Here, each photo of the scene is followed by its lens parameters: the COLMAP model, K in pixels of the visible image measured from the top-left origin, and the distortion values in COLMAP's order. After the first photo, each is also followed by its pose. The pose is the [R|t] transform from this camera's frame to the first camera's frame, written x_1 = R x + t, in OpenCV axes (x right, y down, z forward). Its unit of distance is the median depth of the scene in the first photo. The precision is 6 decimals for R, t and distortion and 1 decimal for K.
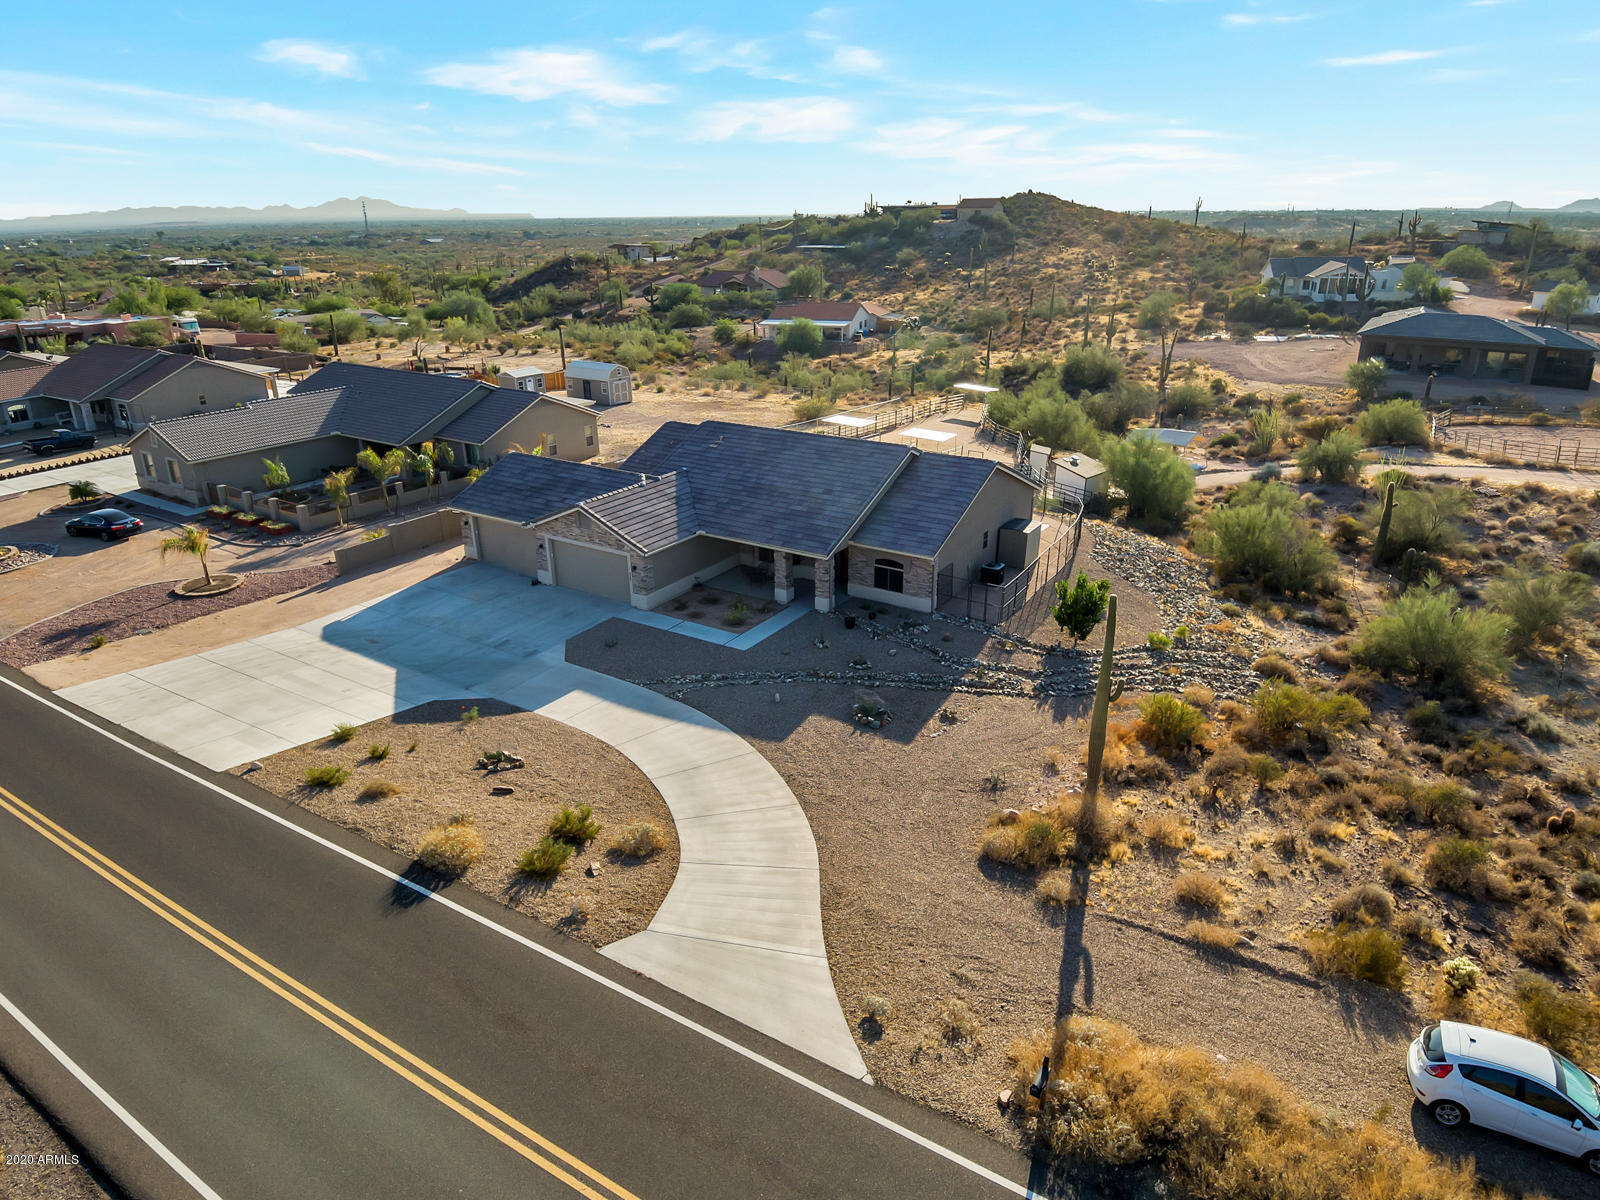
lens RADIAL K [[974.1, 0, 800.0], [0, 974.1, 600.0], [0, 0, 1]] dist [0.082738, -0.107226]
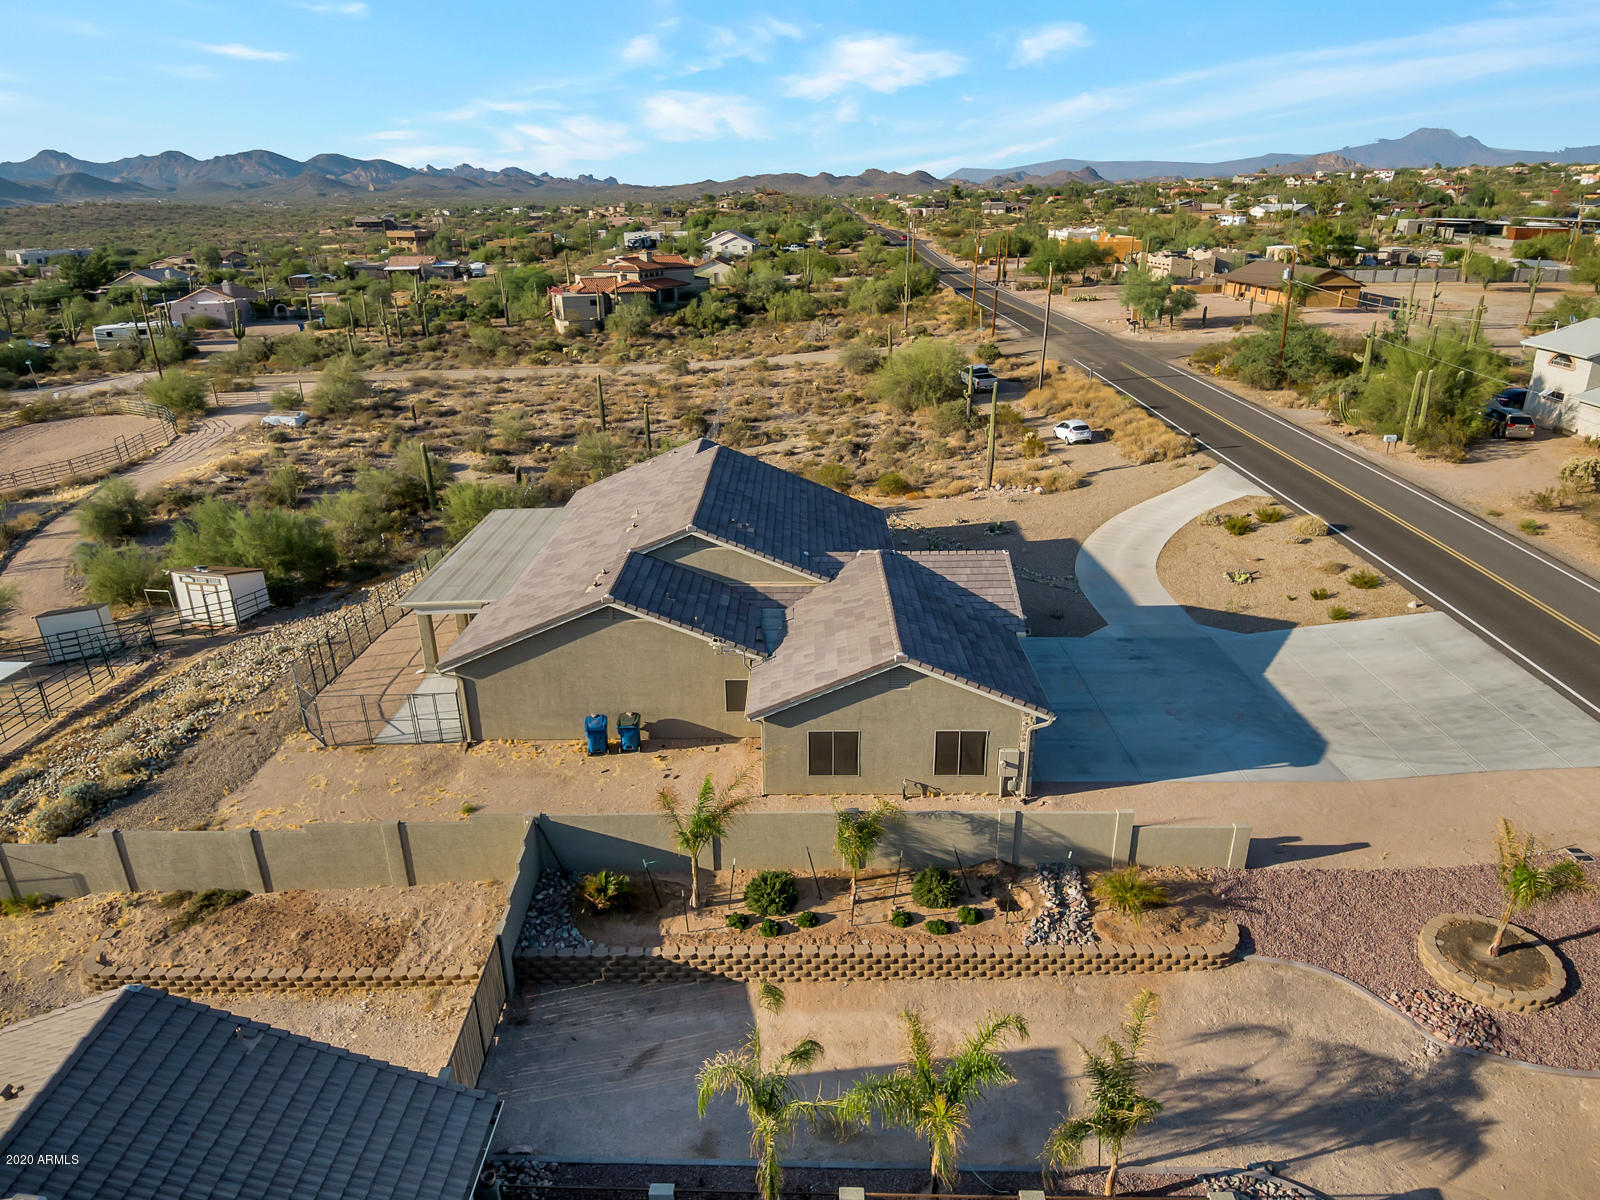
lens RADIAL K [[974.1, 0, 800.0], [0, 974.1, 600.0], [0, 0, 1]] dist [0.082738, -0.107226]
pose [[-0.526978, -0.301919, 0.794443, -0.808000], [0.339729, 0.782004, 0.522545, -0.558456], [-0.779024, 0.545265, -0.309528, 1.414475]]
